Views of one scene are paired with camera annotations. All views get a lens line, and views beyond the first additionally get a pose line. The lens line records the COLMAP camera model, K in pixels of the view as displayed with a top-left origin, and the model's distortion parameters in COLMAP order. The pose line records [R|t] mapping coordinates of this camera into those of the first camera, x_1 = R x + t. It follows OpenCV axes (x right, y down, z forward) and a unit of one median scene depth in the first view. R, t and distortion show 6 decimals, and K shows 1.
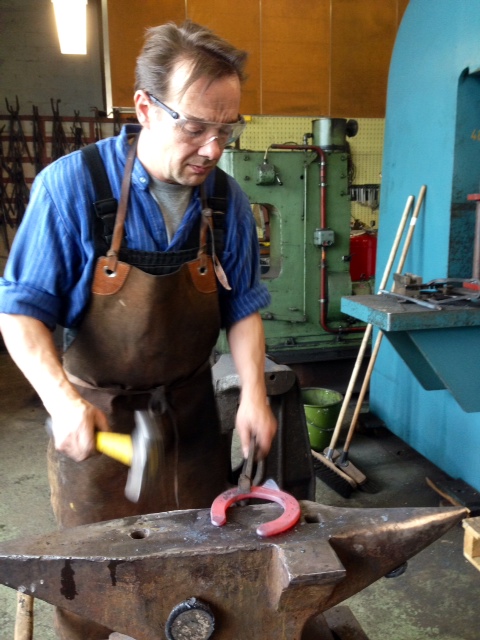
lens RADIAL K [[586.1, 0, 244.9], [0, 586.1, 319.1], [0, 0, 1]] dist [0.140466, -0.248549]
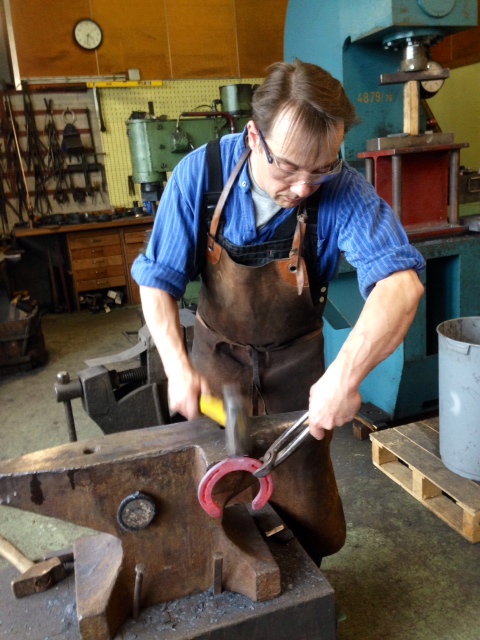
lens RADIAL K [[584.0, 0, 244.9], [0, 584.0, 318.3], [0, 0, 1]] dist [0.150108, -0.268072]
pose [[0.990381, -0.089819, 0.105253, 0.013735], [0.082979, 0.994251, 0.067666, 0.006283], [-0.110726, -0.058281, 0.992141, -0.087718]]
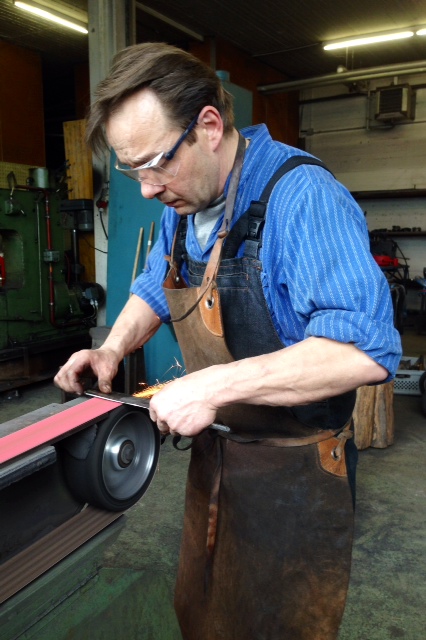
lens RADIAL K [[586.1, 0, 189.4], [0, 586.1, 318.0], [0, 0, 1]] dist [0.152698, -0.285647]
pose [[0.730539, -0.081809, 0.677953, -0.690913], [0.117768, 0.993016, -0.007074, 0.058852], [-0.672639, 0.085009, 0.735071, -0.226950]]
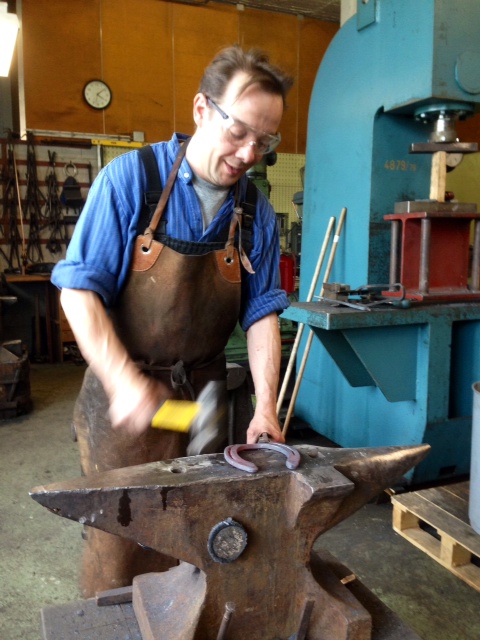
lens RADIAL K [[586.1, 0, 244.9], [0, 586.1, 319.1], [0, 0, 1]] dist [0.140466, -0.248549]
pose [[0.984308, -0.007479, 0.176298, -0.079179], [0.016864, 0.998515, -0.051794, 0.039183], [-0.175649, 0.053954, 0.982973, -0.060007]]
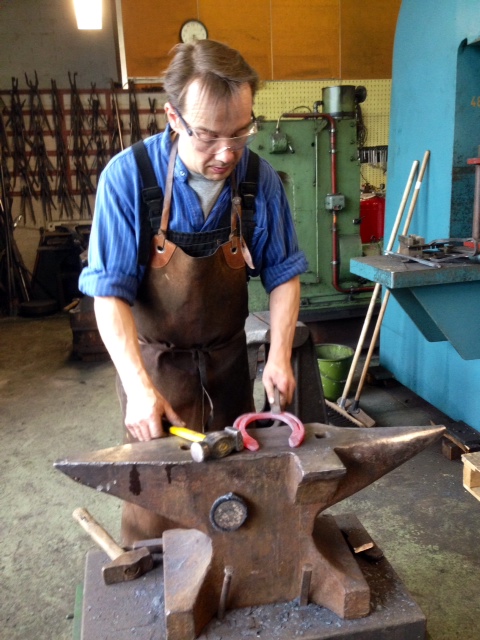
lens RADIAL K [[584.0, 0, 244.9], [0, 584.0, 318.3], [0, 0, 1]] dist [0.150108, -0.268072]
pose [[0.999333, -0.023449, -0.028011, -0.002738], [0.025070, 0.997942, 0.059012, 0.003028], [0.026570, -0.059675, 0.997864, -0.080283]]
